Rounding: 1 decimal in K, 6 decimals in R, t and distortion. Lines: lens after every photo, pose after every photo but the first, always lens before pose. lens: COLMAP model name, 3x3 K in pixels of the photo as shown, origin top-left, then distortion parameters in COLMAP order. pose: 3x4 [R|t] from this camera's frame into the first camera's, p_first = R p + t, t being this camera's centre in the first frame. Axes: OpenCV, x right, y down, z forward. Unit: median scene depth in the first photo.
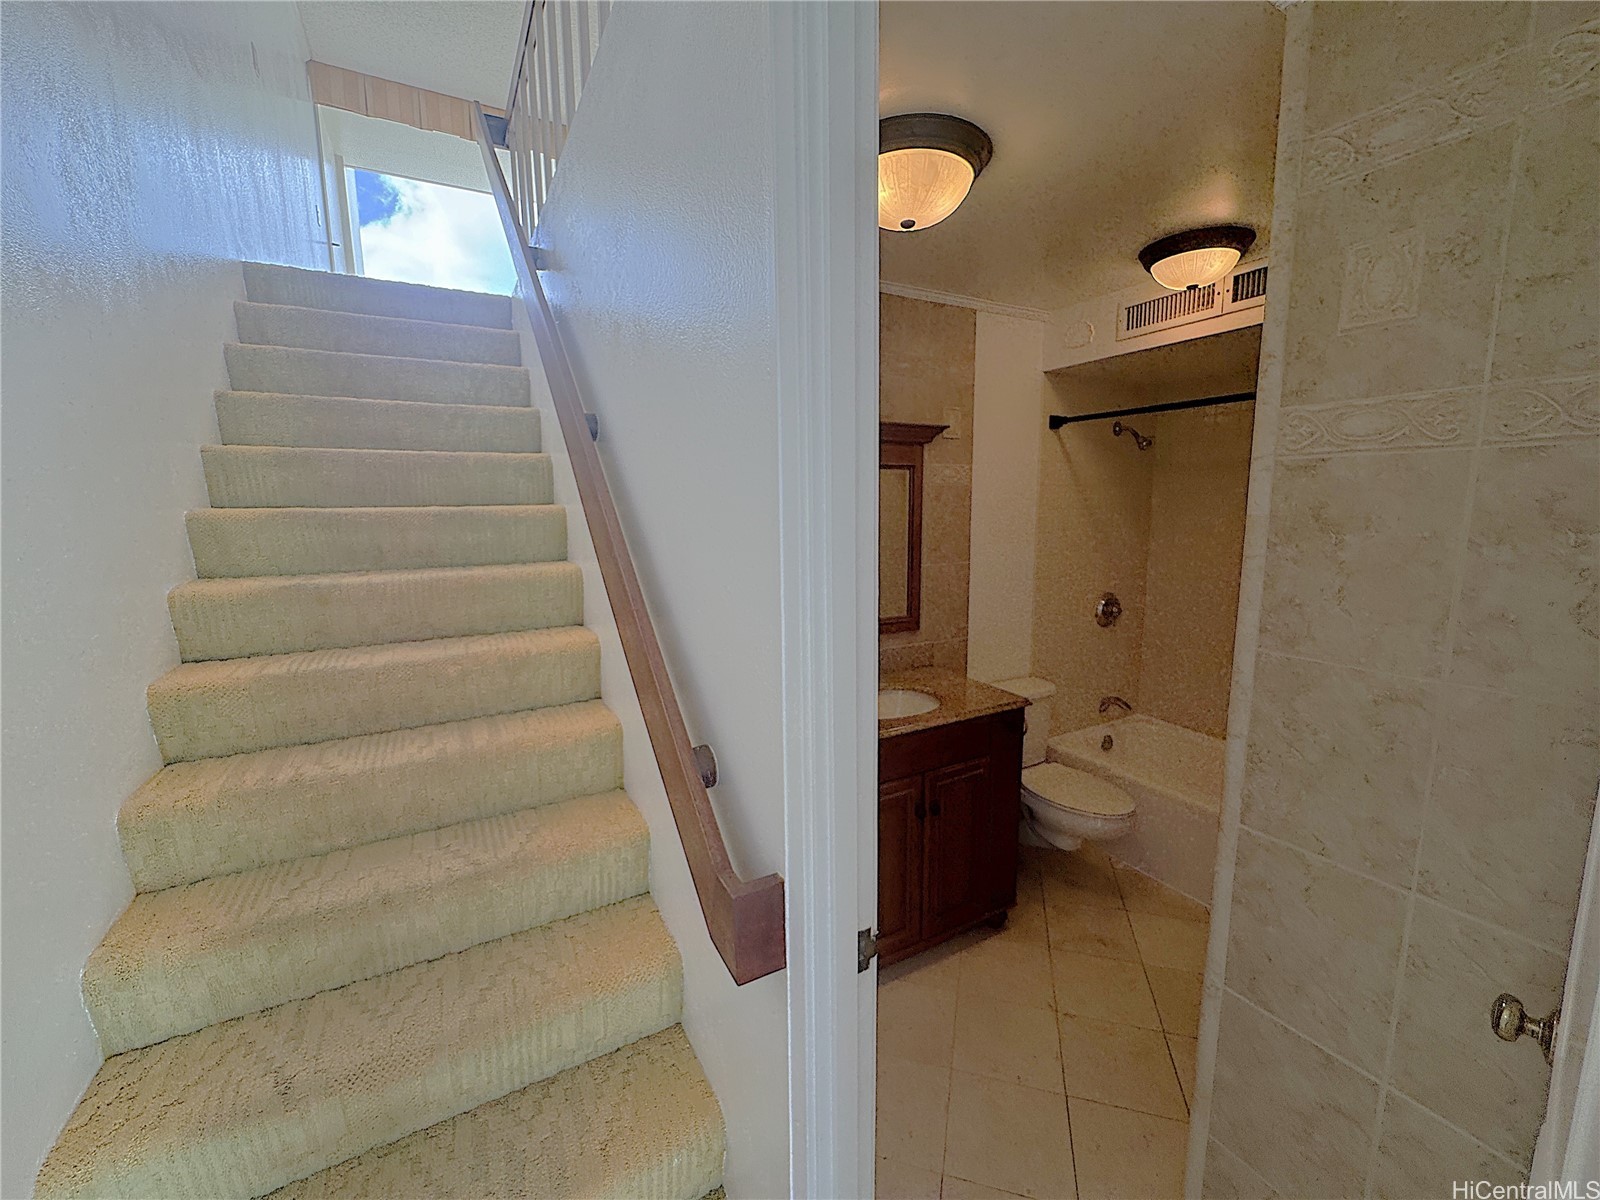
lens RADIAL K [[643.7, 0, 809.4], [0, 643.7, 598.3], [0, 0, 1]] dist [-0.000873, -0.000490]
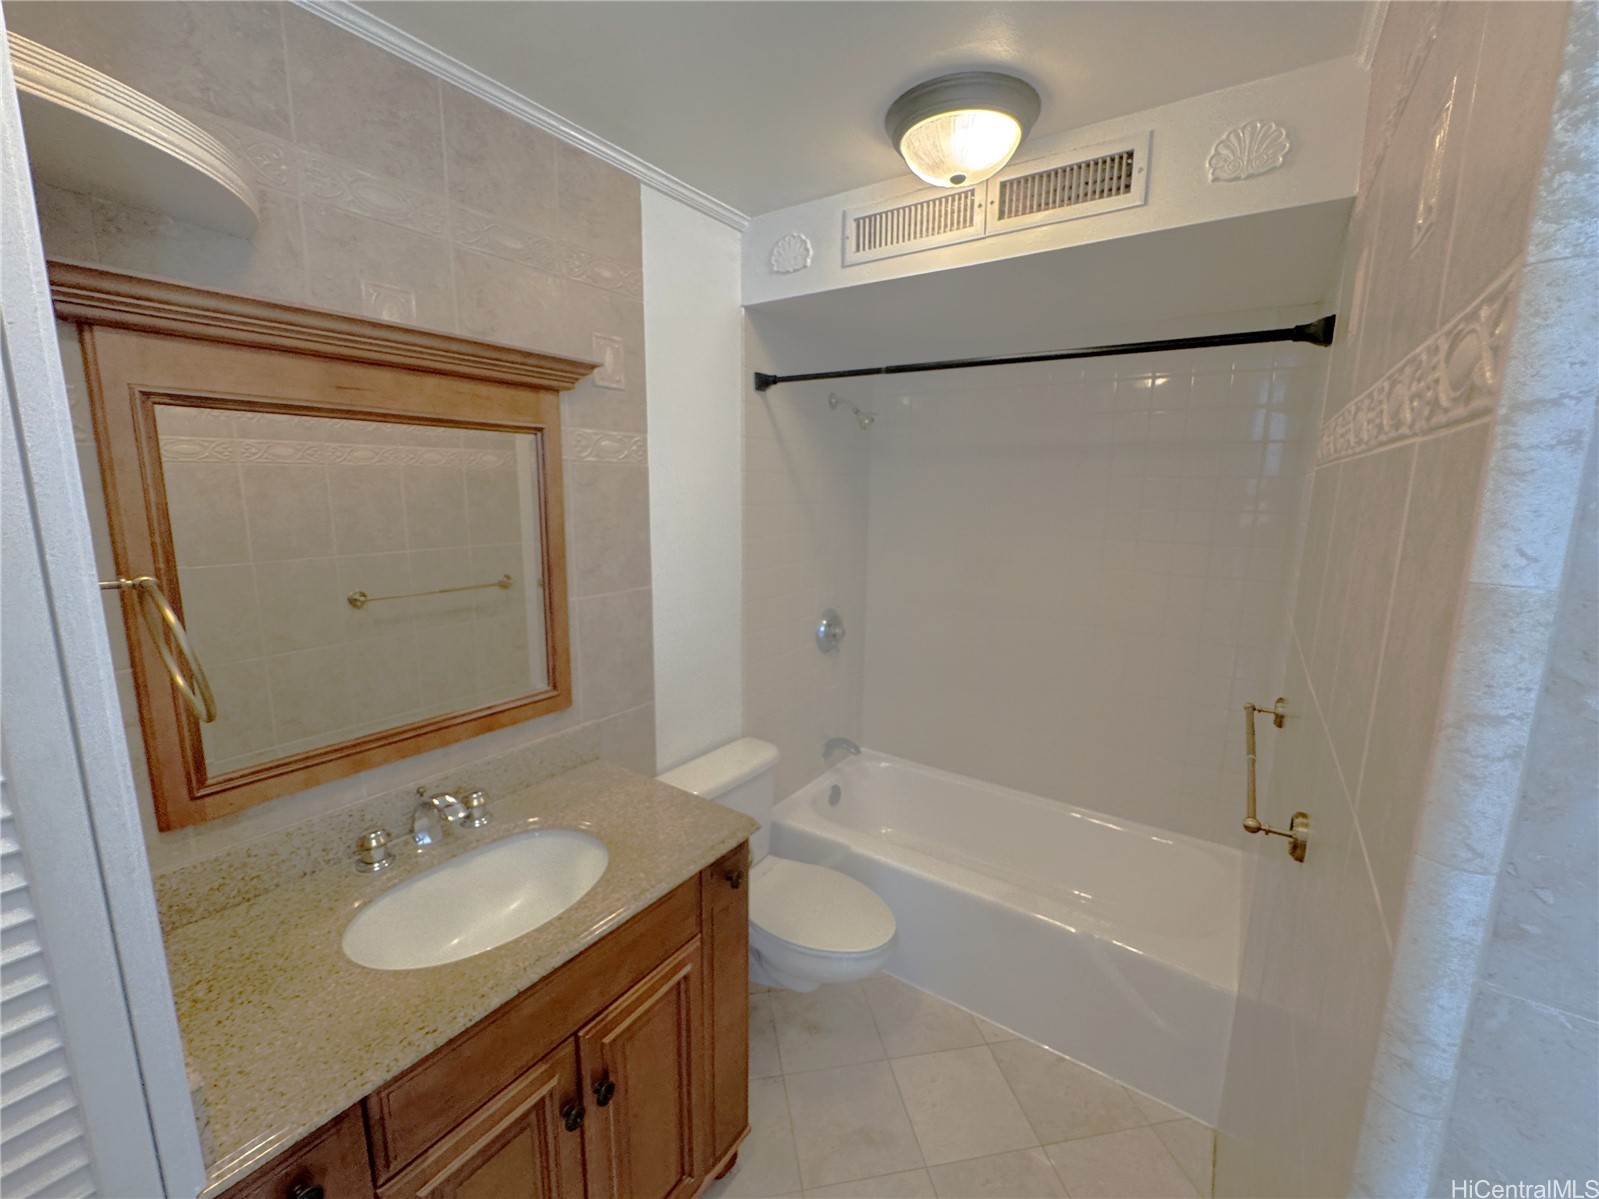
lens RADIAL K [[643.3, 0, 803.5], [0, 643.3, 599.8], [0, 0, 1]] dist [-0.000873, -0.000490]
pose [[0.894492, -0.056112, 0.443549, 0.106530], [0.043147, 0.998296, 0.039278, -0.065836], [-0.444997, -0.015996, 0.895389, 0.379618]]
